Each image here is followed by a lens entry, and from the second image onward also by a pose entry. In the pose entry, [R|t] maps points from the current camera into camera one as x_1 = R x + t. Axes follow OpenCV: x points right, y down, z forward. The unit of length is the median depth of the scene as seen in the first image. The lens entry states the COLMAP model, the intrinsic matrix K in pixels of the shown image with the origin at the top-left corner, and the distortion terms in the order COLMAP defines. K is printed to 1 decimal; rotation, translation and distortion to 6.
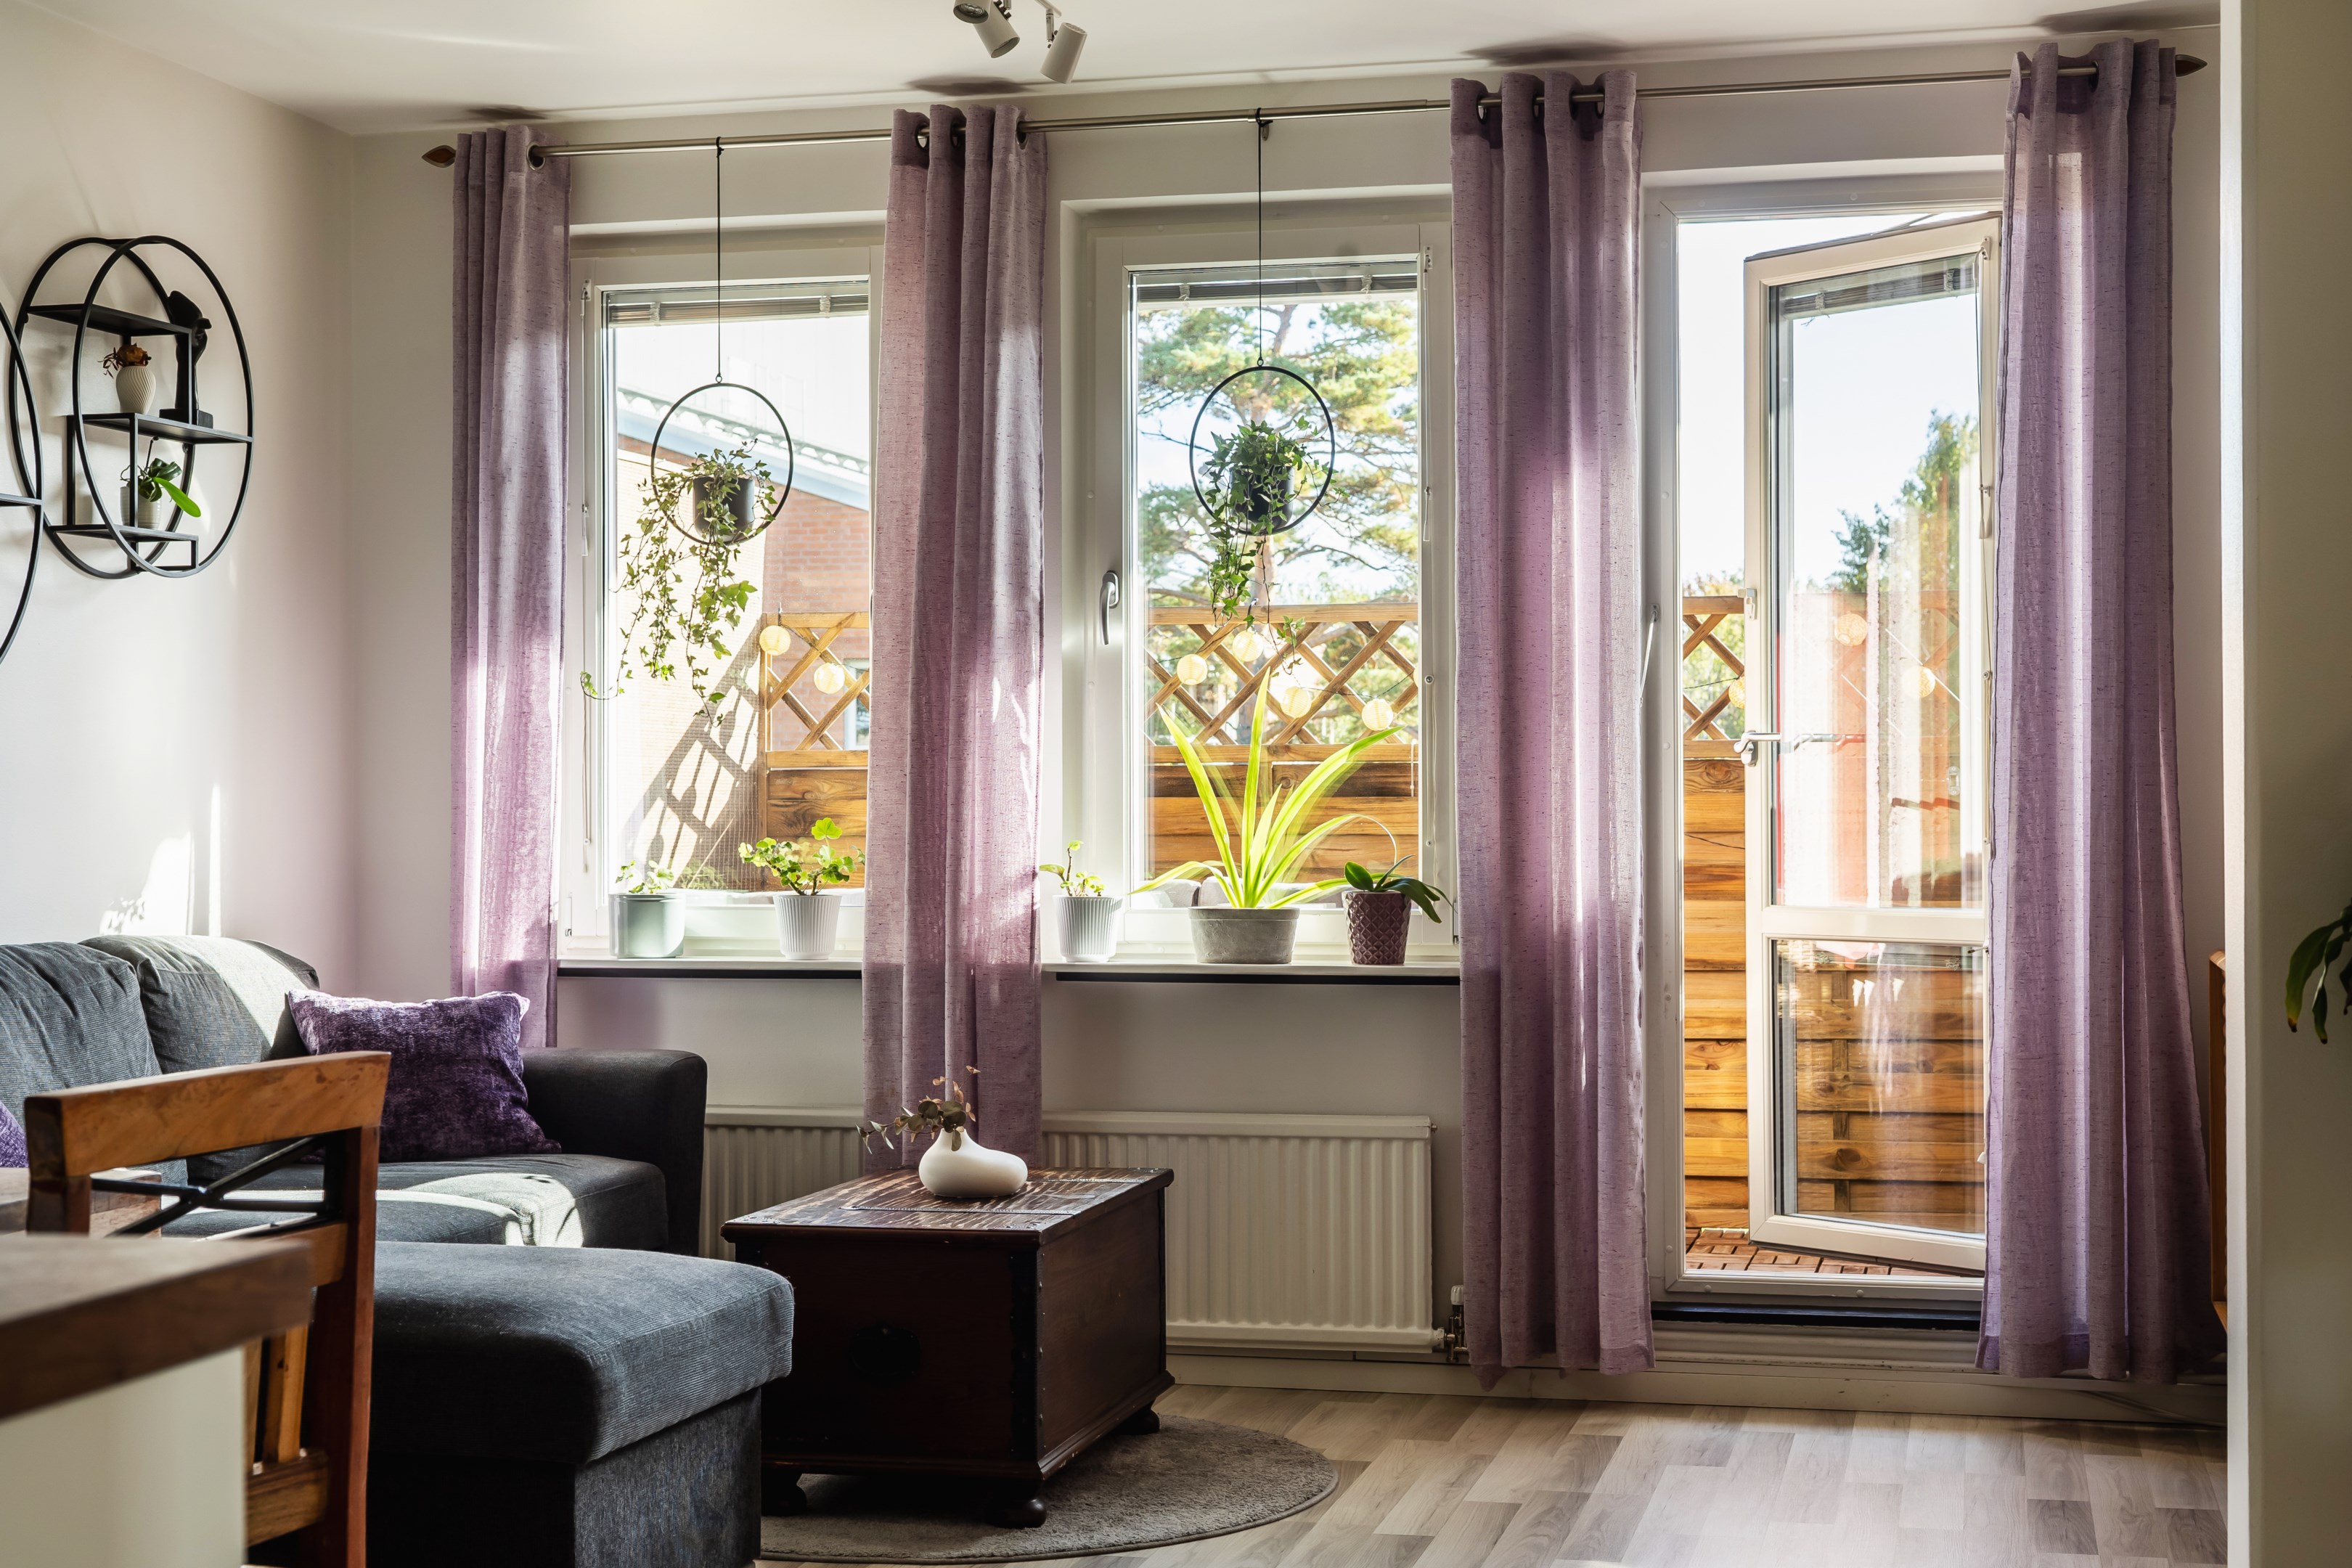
lens RADIAL K [[3411.2, 0, 1176.0], [0, 3411.2, 784.0], [0, 0, 1]] dist [0.055918, 0.042181]
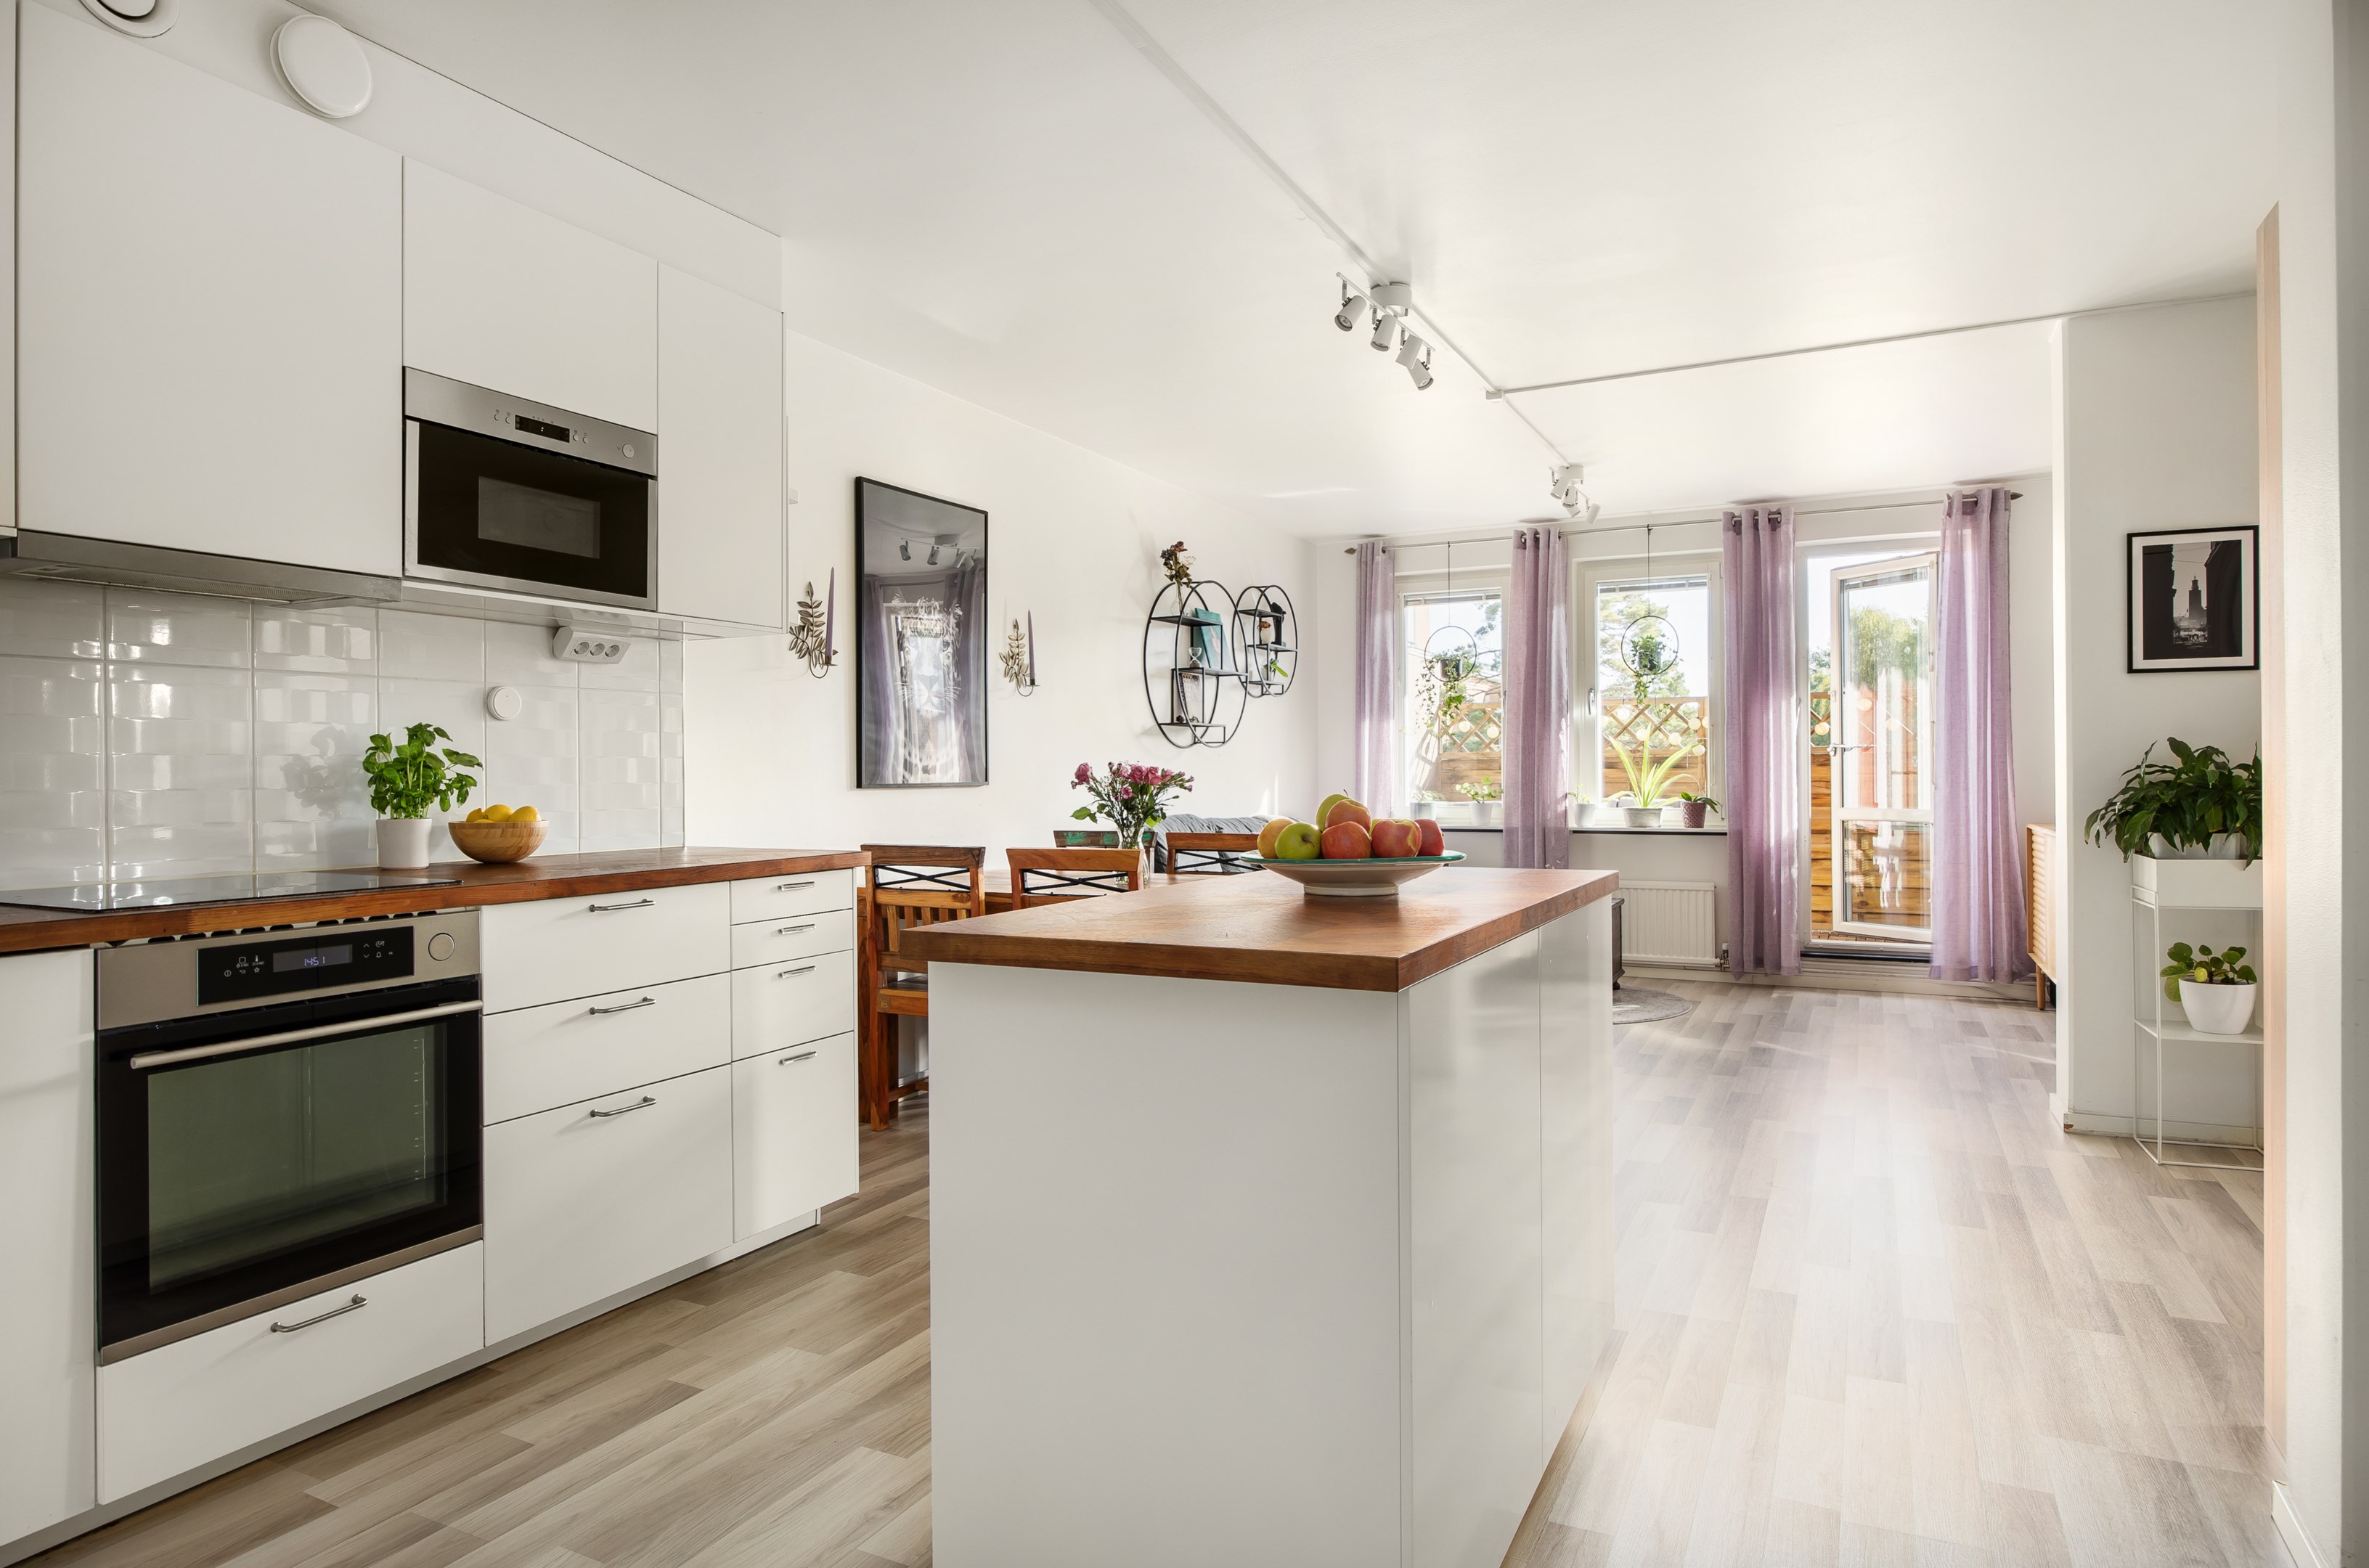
lens RADIAL K [[1376.3, 0, 1173.6], [0, 1376.3, 774.9], [0, 0, 1]] dist [-0.000240, -0.001147]
pose [[0.972518, -0.002896, -0.232810, -0.093264], [0.004632, 0.999965, 0.006909, -0.000696], [0.232782, -0.007798, 0.972498, -0.196447]]
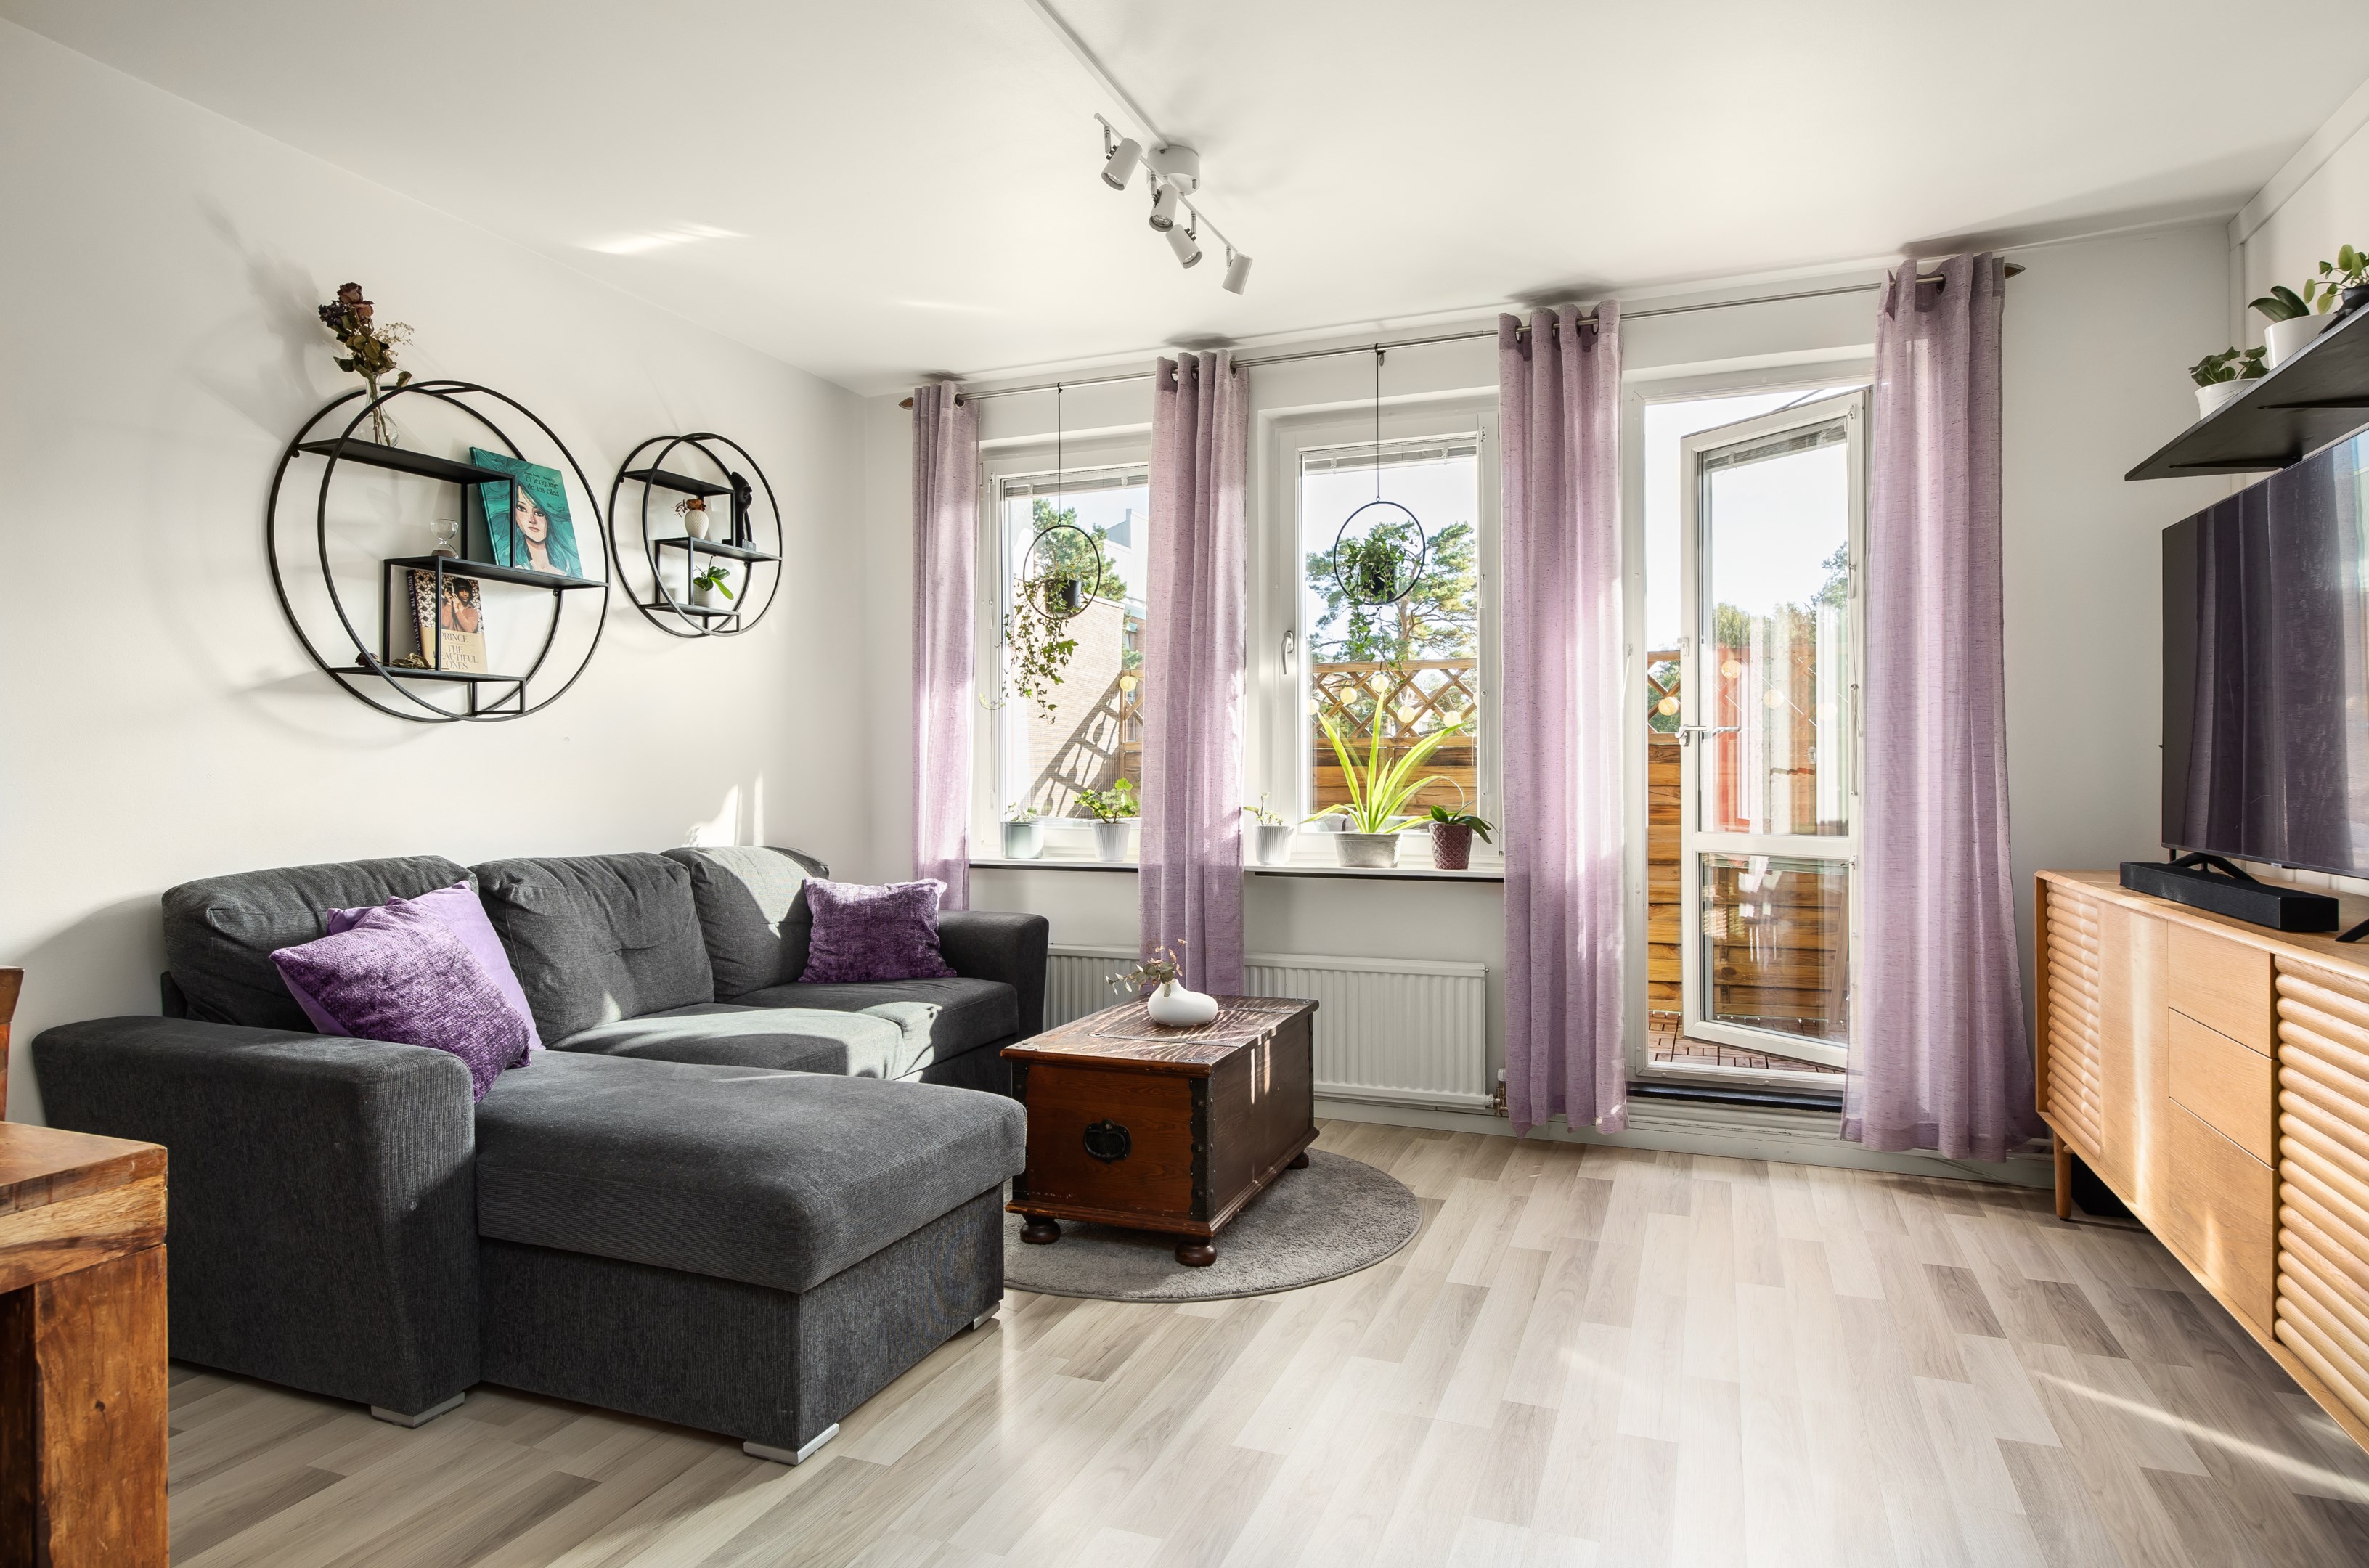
lens RADIAL K [[1329.8, 0, 1149.2], [0, 1329.8, 774.2], [0, 0, 1]] dist [0.003724, 0.001053]
pose [[0.985905, 0.000446, -0.167308, 0.023466], [0.001082, 0.999959, 0.009044, 0.002025], [0.167305, -0.009098, 0.985863, 0.355987]]
